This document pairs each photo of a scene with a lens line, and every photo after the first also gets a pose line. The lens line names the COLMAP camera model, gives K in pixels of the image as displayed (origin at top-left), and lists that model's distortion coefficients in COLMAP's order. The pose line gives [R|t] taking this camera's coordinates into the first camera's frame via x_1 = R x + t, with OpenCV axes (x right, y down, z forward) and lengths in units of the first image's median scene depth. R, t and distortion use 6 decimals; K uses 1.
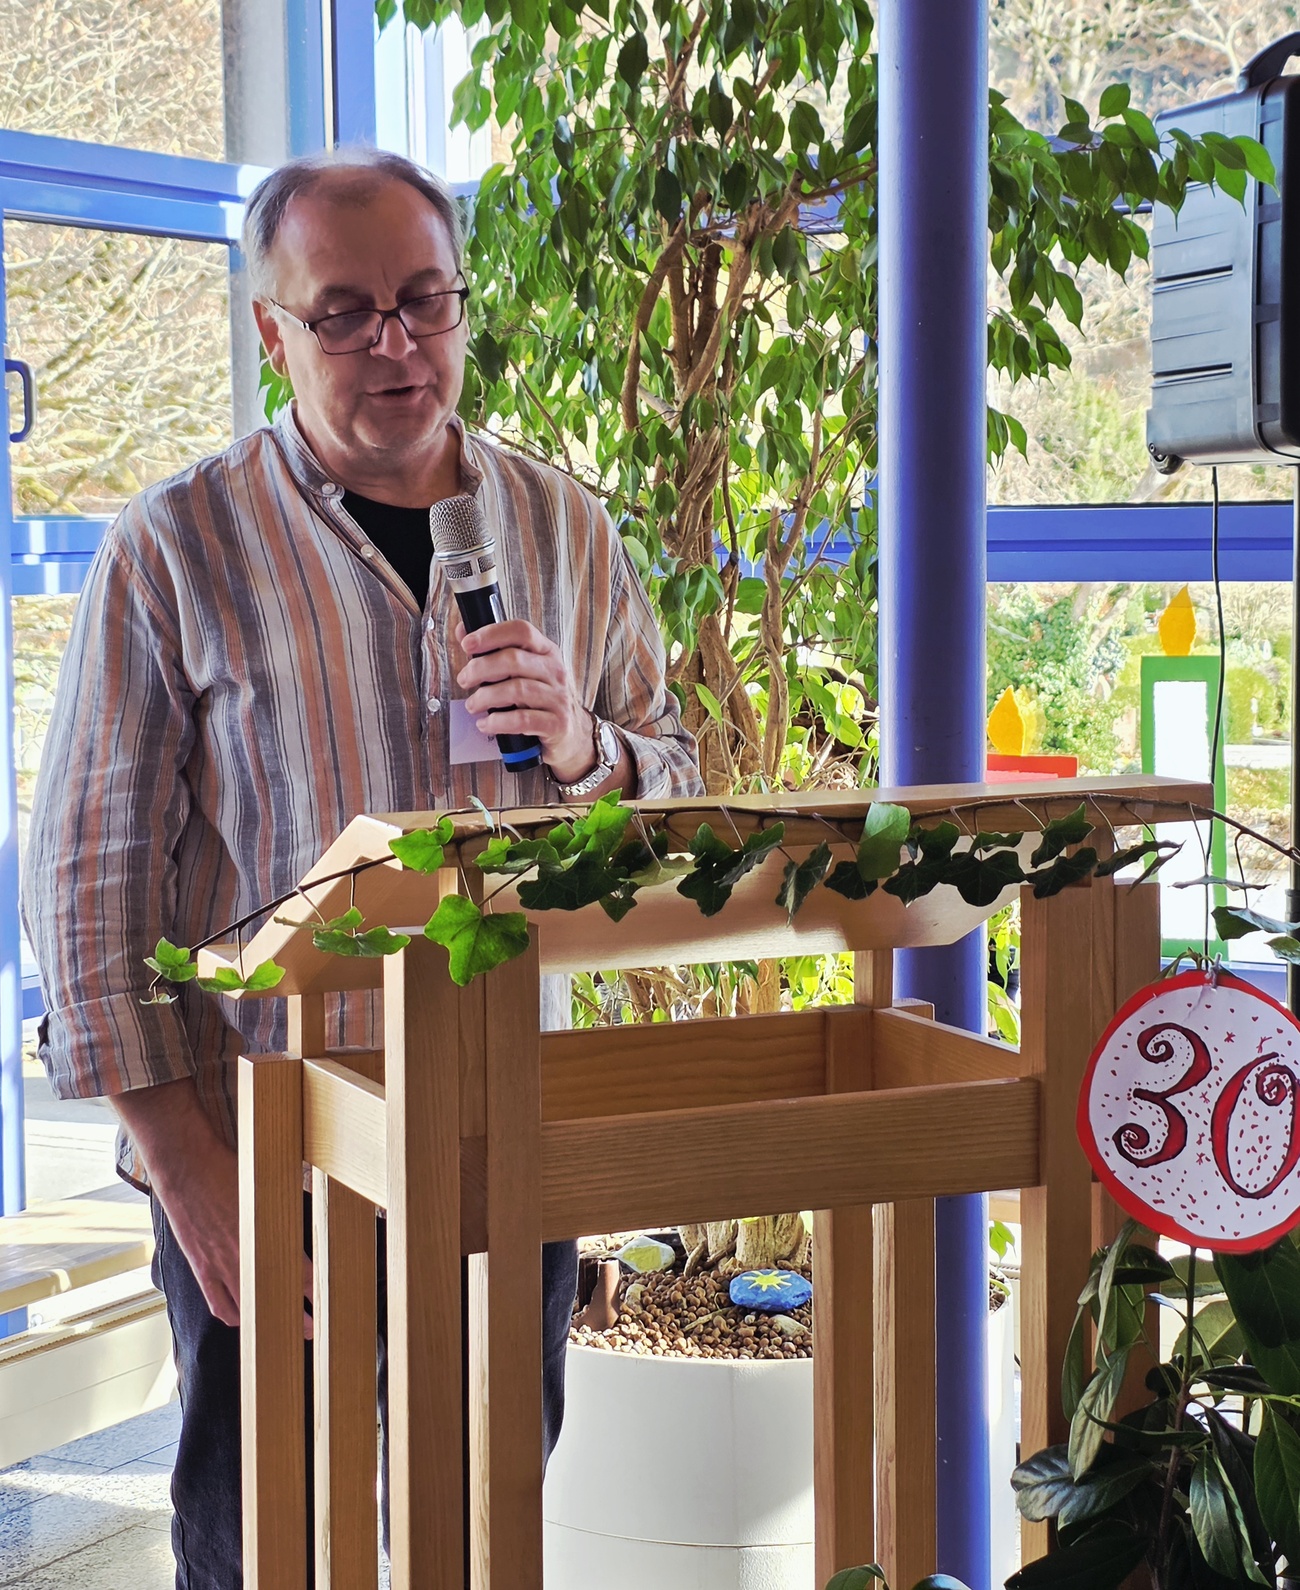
lens RADIAL K [[3487.9, 0, 650.0], [0, 3487.9, 795.0], [0, 0, 1]] dist [0.137941, 0.418397]
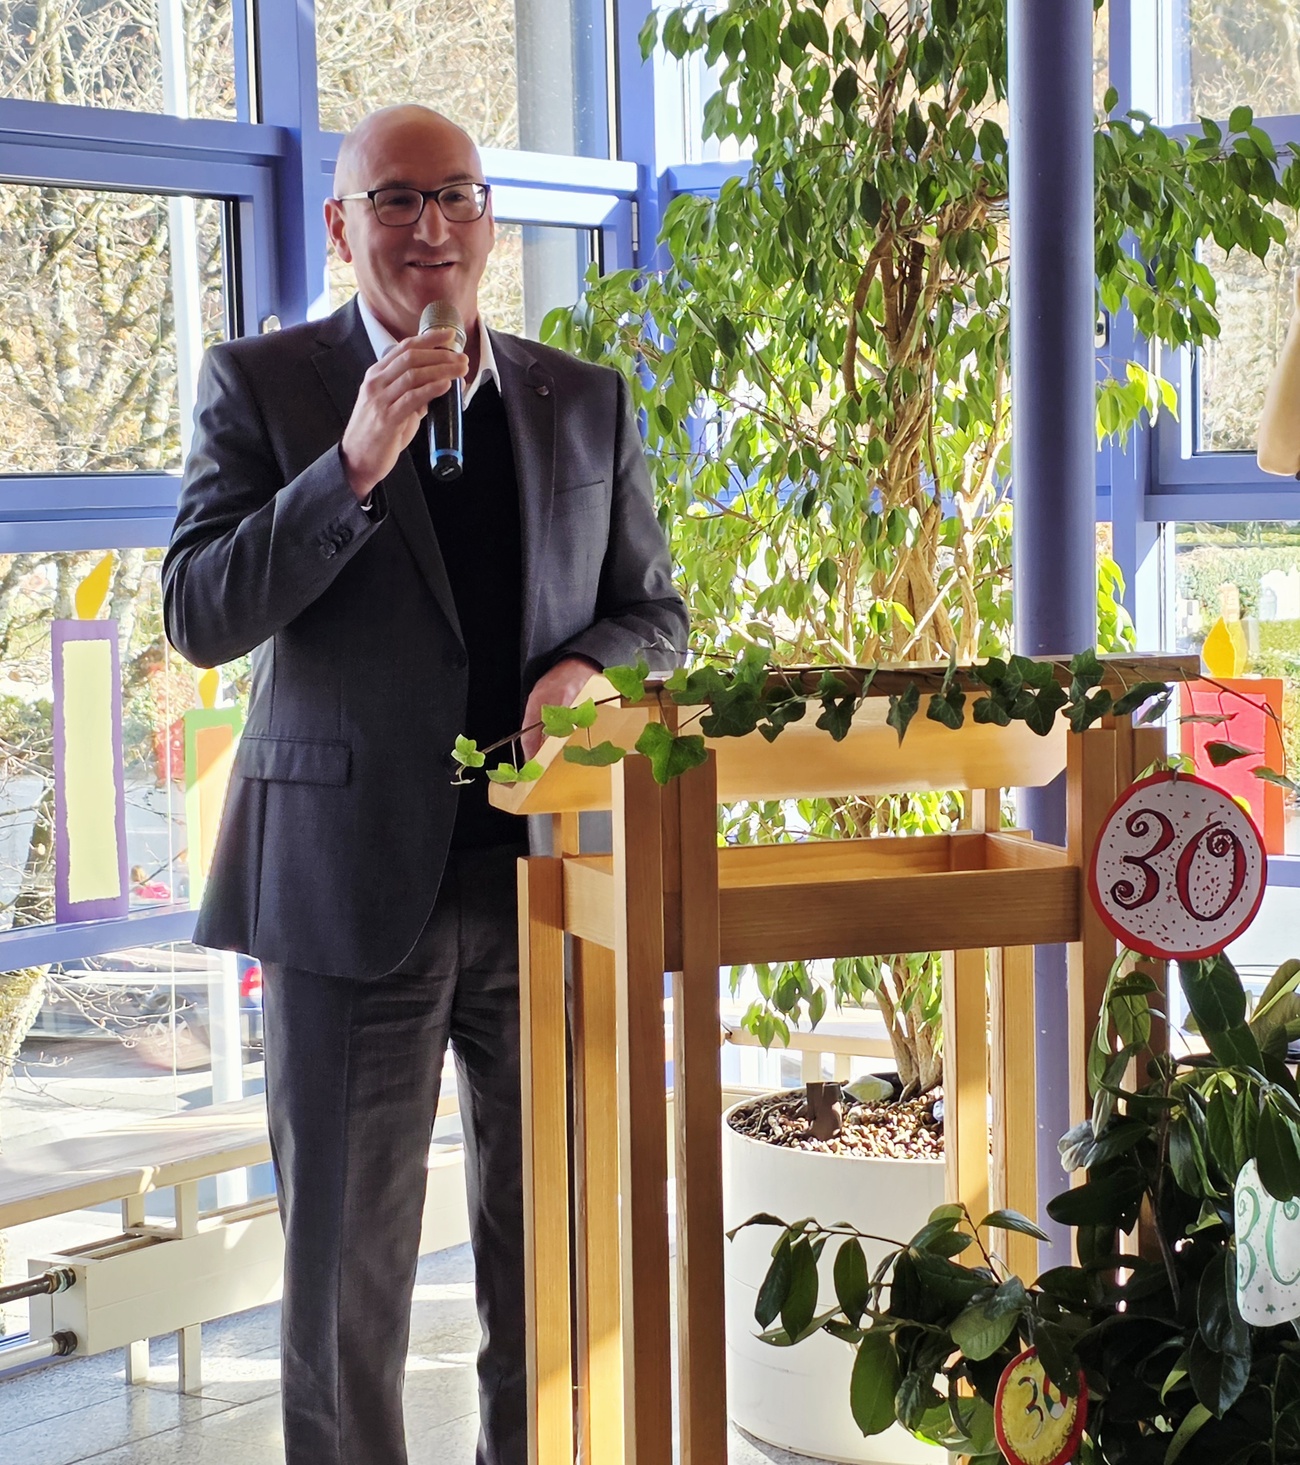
lens RADIAL K [[3673.9, 0, 650.0], [0, 3673.9, 732.5], [0, 0, 1]] dist [-0.051813, -0.295836]
pose [[0.996143, -0.009390, -0.087241, 0.035958], [0.008731, 0.999930, -0.007927, 0.020527], [0.087310, 0.007135, 0.996156, -0.257650]]
